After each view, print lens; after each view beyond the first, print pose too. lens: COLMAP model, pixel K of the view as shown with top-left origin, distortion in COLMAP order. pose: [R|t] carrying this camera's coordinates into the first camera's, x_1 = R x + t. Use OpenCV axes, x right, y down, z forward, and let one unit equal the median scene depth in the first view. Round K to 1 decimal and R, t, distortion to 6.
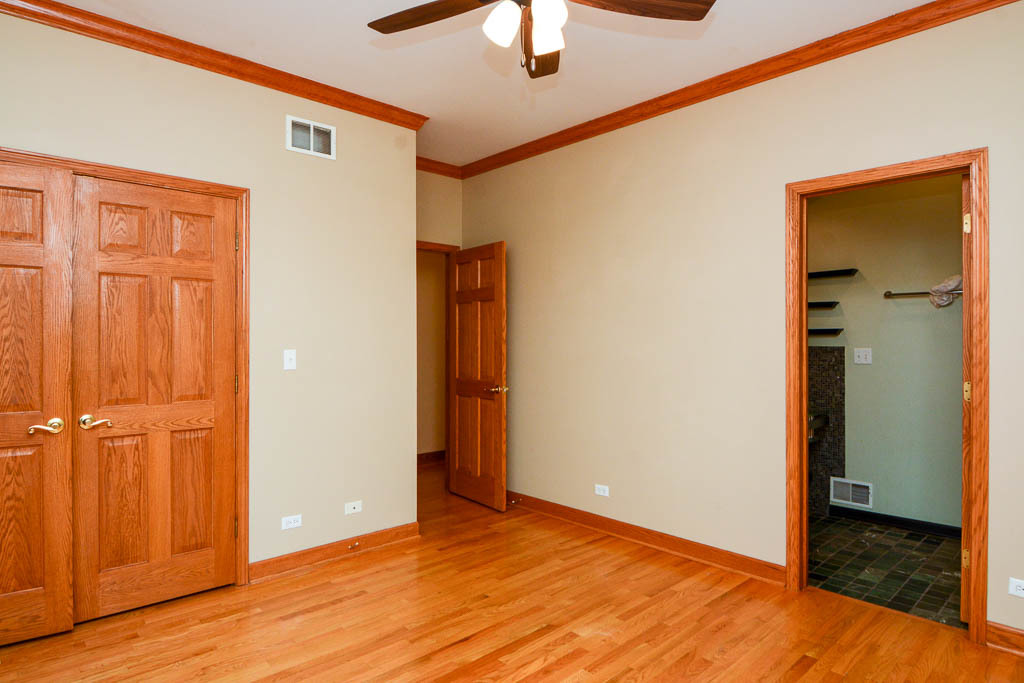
lens RADIAL K [[572.7, 0, 512.9], [0, 572.7, 345.5], [0, 0, 1]] dist [-0.004141, -0.000629]
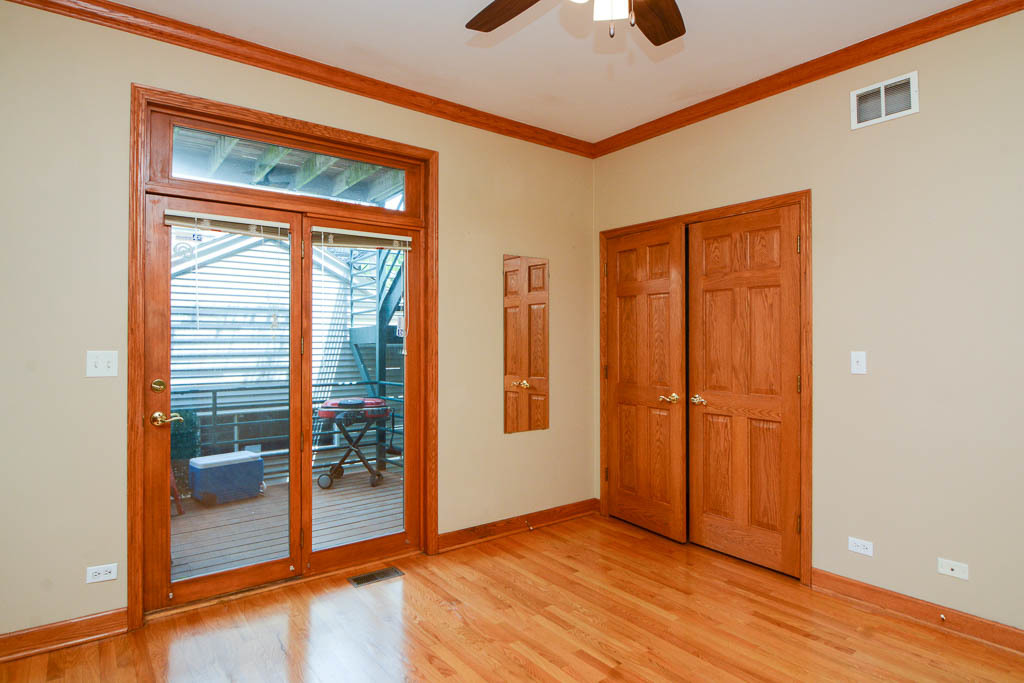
lens RADIAL K [[572.7, 0, 513.2], [0, 572.7, 335.2], [0, 0, 1]] dist [-0.004141, -0.000629]
pose [[-0.087455, -0.011453, -0.996103, 0.604039], [-0.009400, 0.999899, -0.010672, -0.003415], [0.996124, 0.008430, -0.087554, 0.602726]]
